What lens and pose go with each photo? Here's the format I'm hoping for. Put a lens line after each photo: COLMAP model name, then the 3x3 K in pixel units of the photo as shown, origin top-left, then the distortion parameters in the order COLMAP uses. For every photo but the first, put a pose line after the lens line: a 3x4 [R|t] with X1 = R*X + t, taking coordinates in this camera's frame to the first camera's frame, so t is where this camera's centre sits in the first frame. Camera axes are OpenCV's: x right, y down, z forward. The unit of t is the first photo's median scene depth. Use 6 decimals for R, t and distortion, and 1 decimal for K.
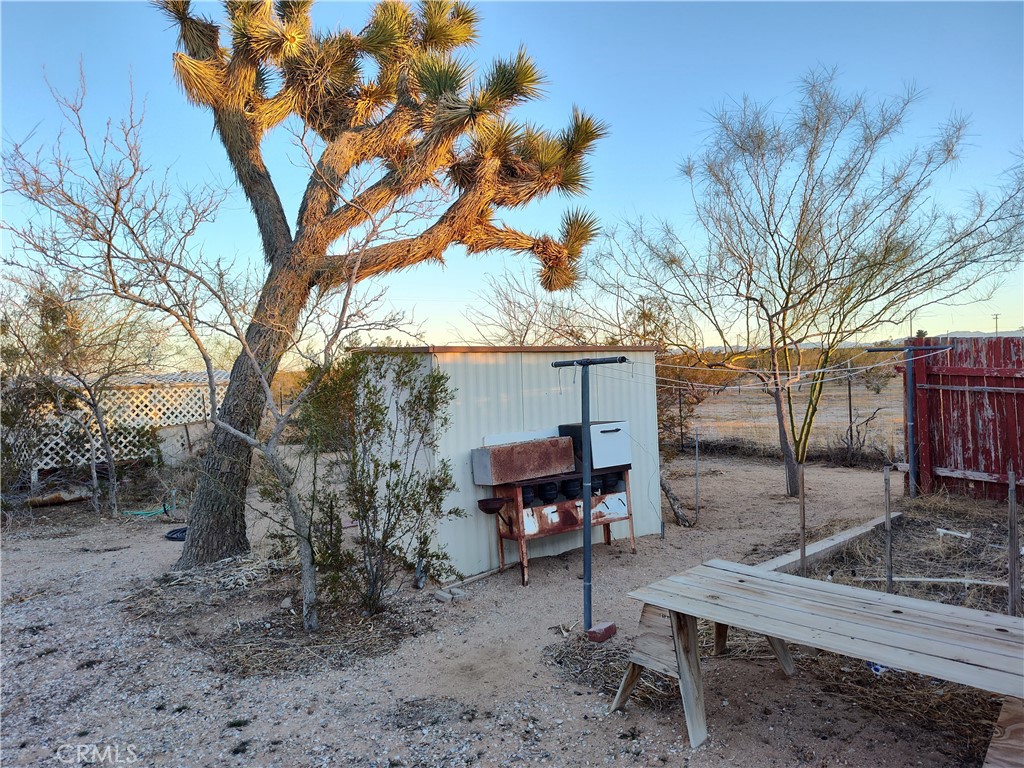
lens RADIAL K [[707.0, 0, 511.5], [0, 707.0, 383.3], [0, 0, 1]] dist [0.030622, -0.034935]
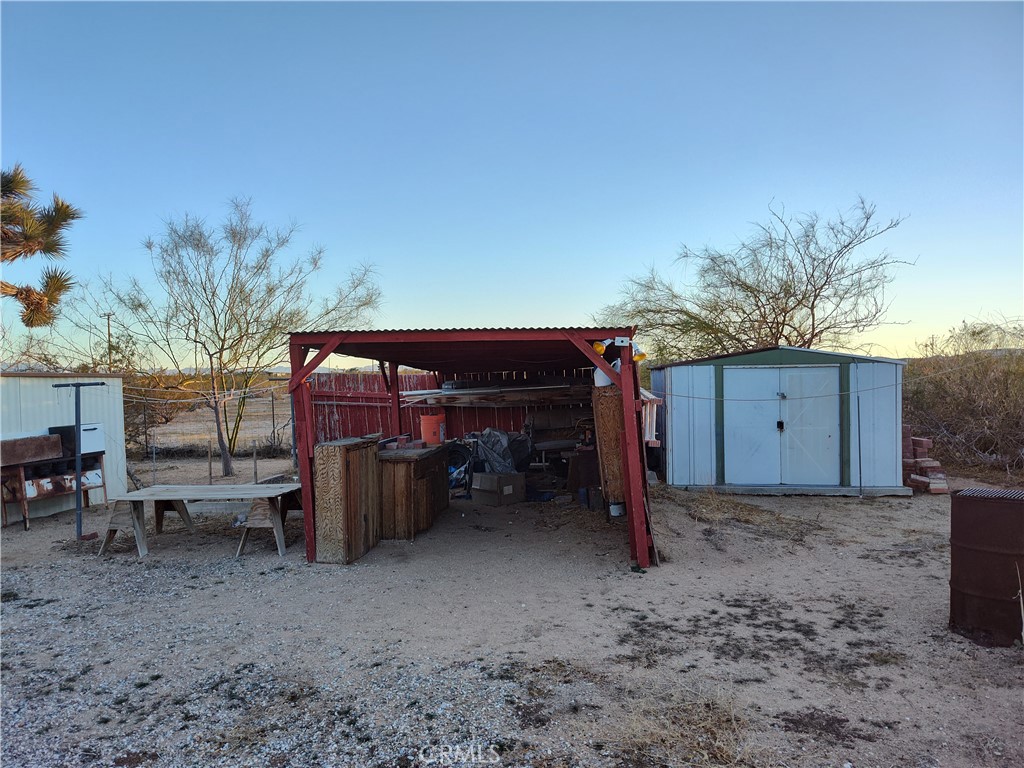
lens RADIAL K [[707.0, 0, 506.0], [0, 707.0, 398.5], [0, 0, 1]] dist [0.030622, -0.034935]
pose [[0.768542, 0.002368, 0.639795, -0.114733], [0.005337, 0.999935, -0.010112, 0.015367], [-0.639777, 0.011187, 0.768479, -0.567526]]
